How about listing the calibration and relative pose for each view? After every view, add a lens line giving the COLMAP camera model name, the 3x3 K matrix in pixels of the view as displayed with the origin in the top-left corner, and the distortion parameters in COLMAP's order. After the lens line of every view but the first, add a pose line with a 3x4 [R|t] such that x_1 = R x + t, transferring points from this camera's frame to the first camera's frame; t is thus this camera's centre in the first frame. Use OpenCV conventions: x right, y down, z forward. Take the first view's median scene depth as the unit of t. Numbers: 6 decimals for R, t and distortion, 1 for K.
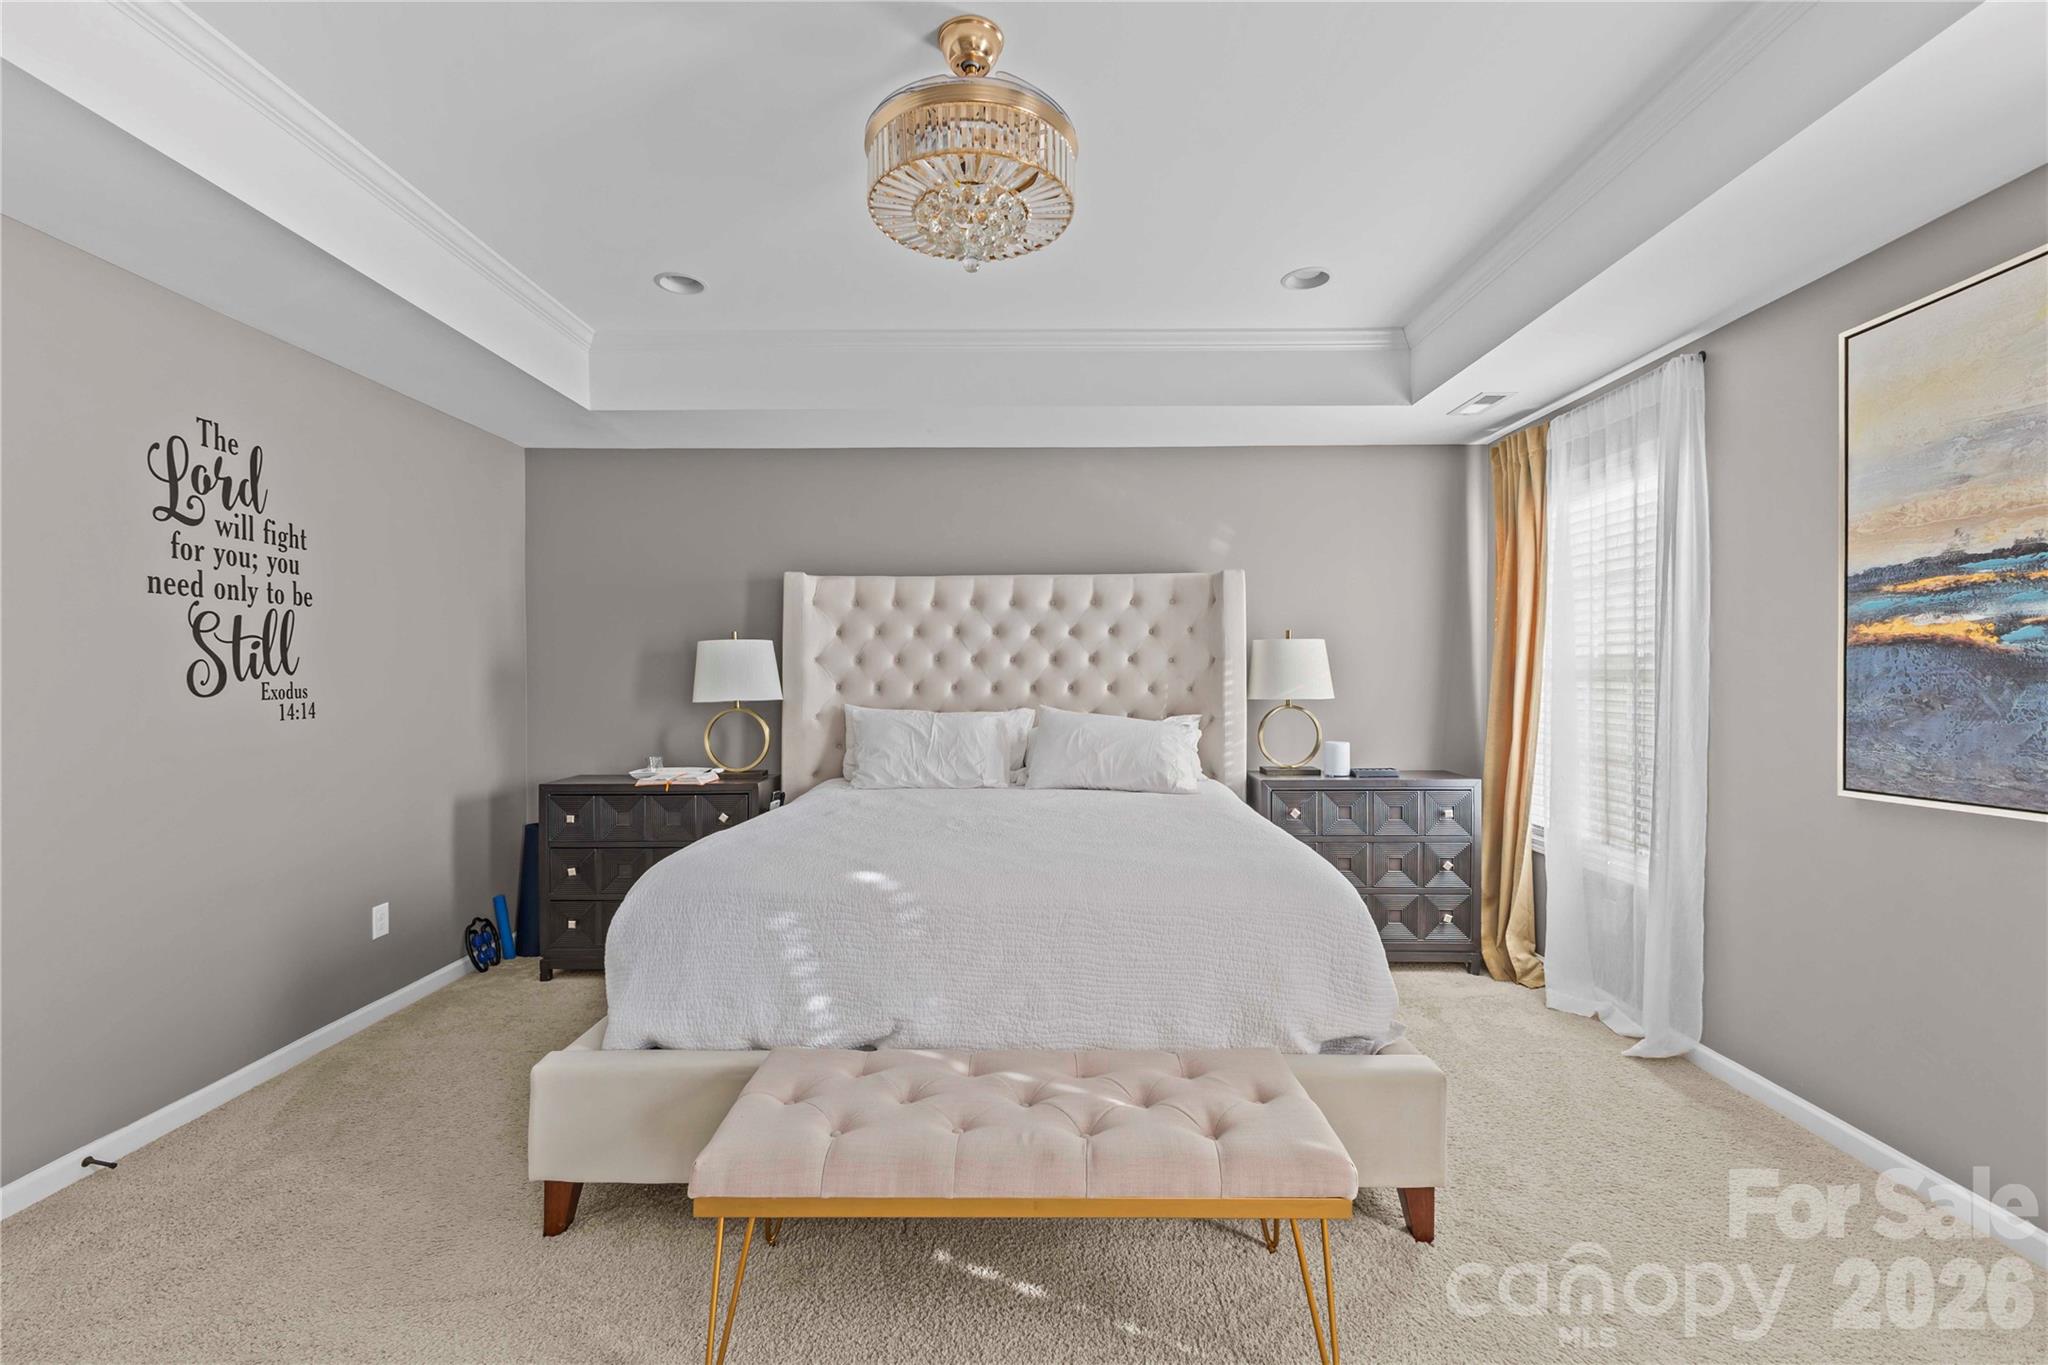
lens RADIAL K [[882.5, 0, 1019.3], [0, 882.5, 687.0], [0, 0, 1]] dist [0.011615, -0.003258]
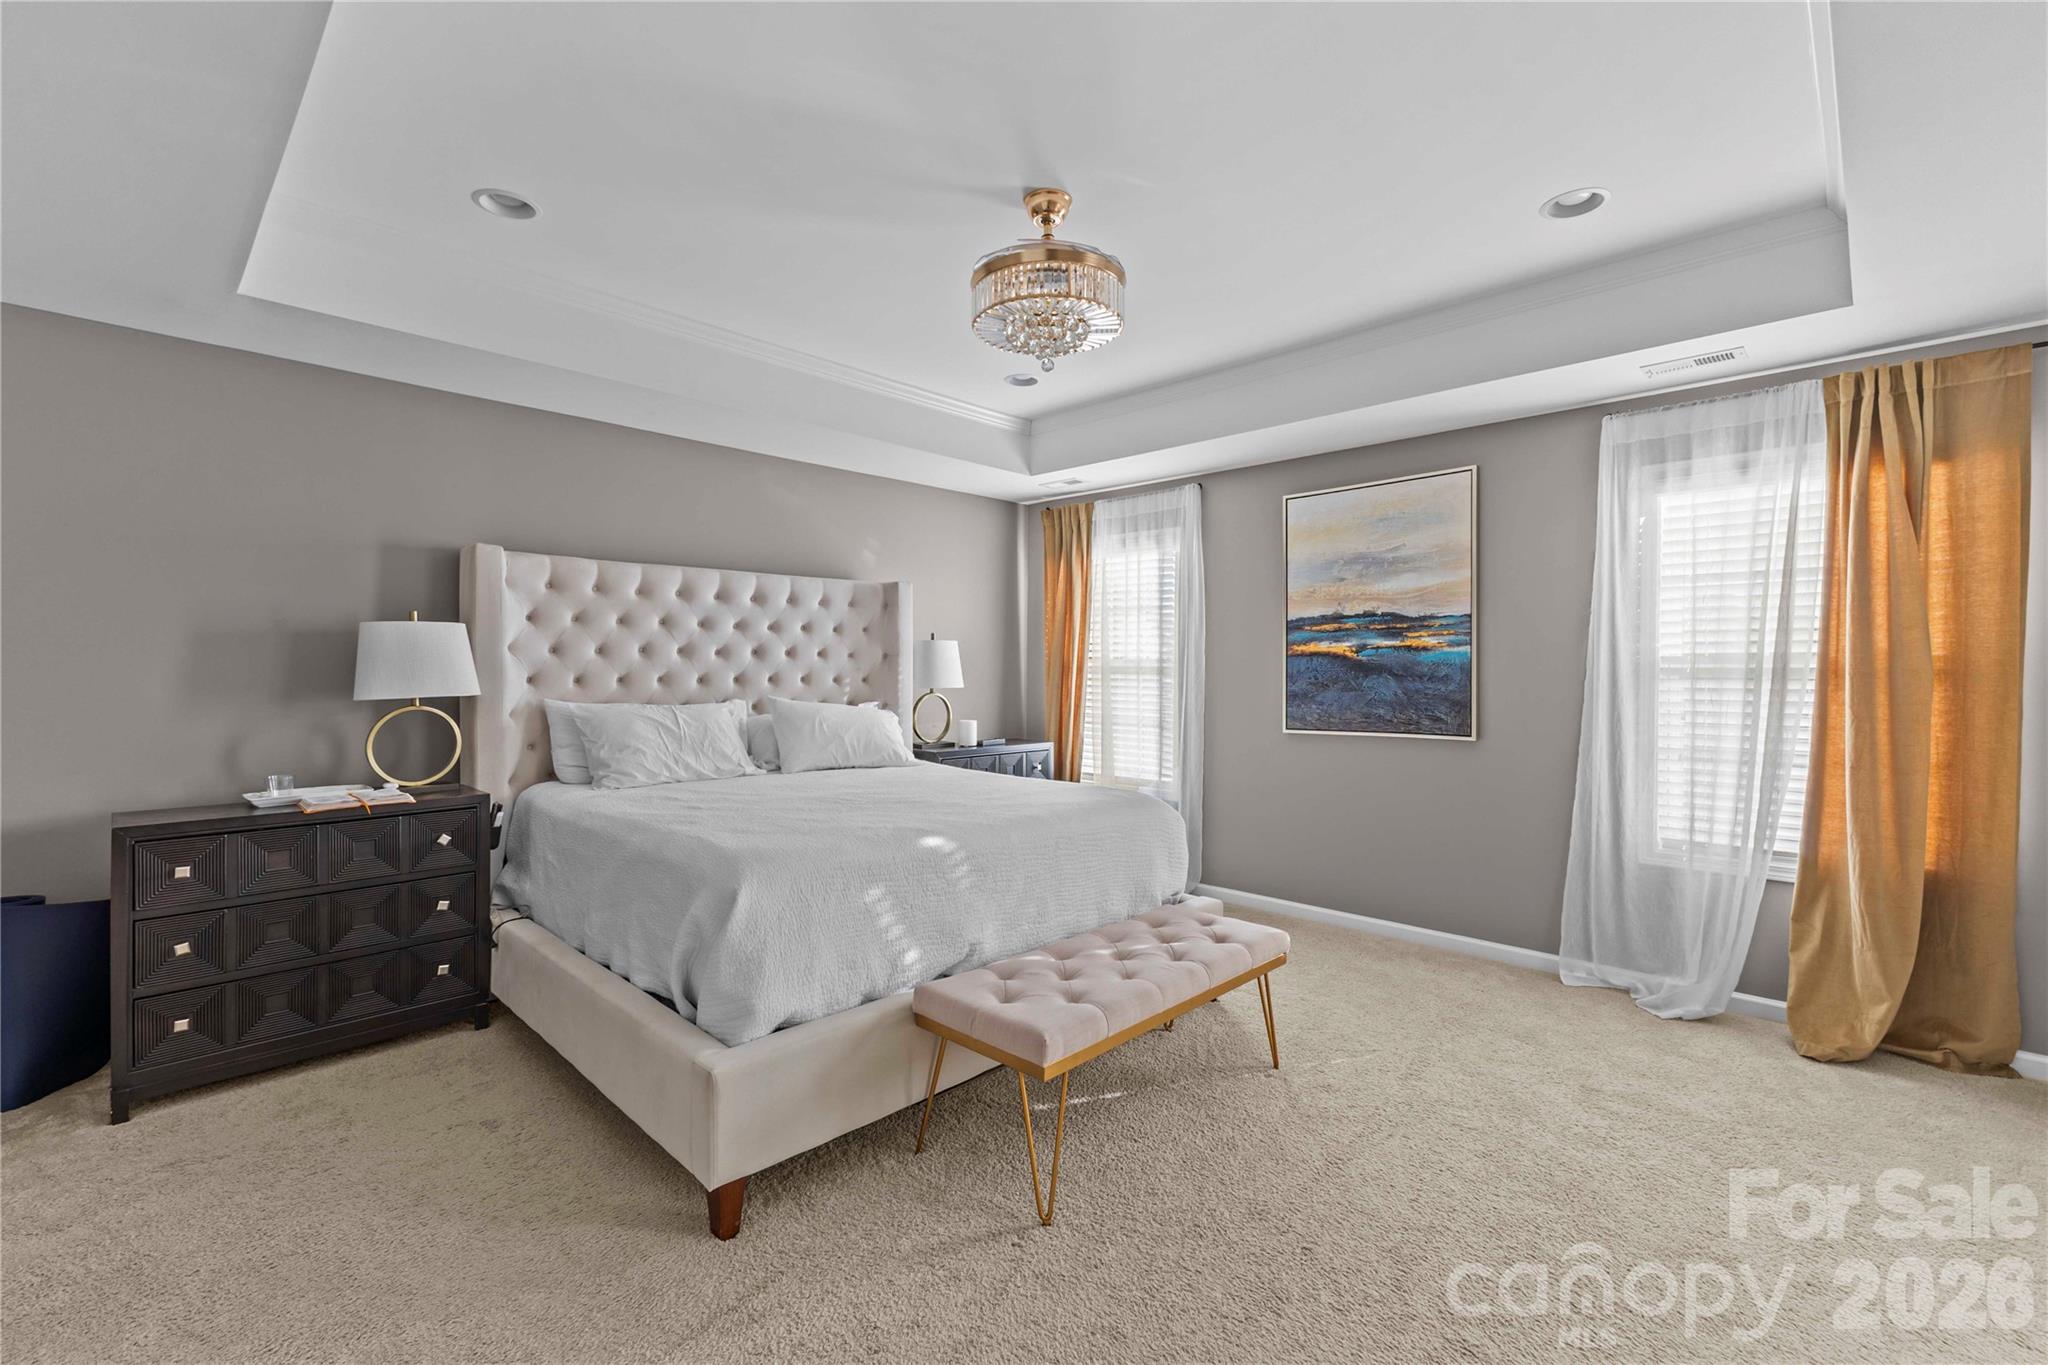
lens RADIAL K [[882.5, 0, 1020.4], [0, 882.5, 674.0], [0, 0, 1]] dist [0.011615, -0.003258]
pose [[0.693155, -0.000022, 0.720789, -0.553739], [0.003522, 0.999988, -0.003357, -0.001130], [-0.720780, 0.004866, 0.693147, 0.046844]]
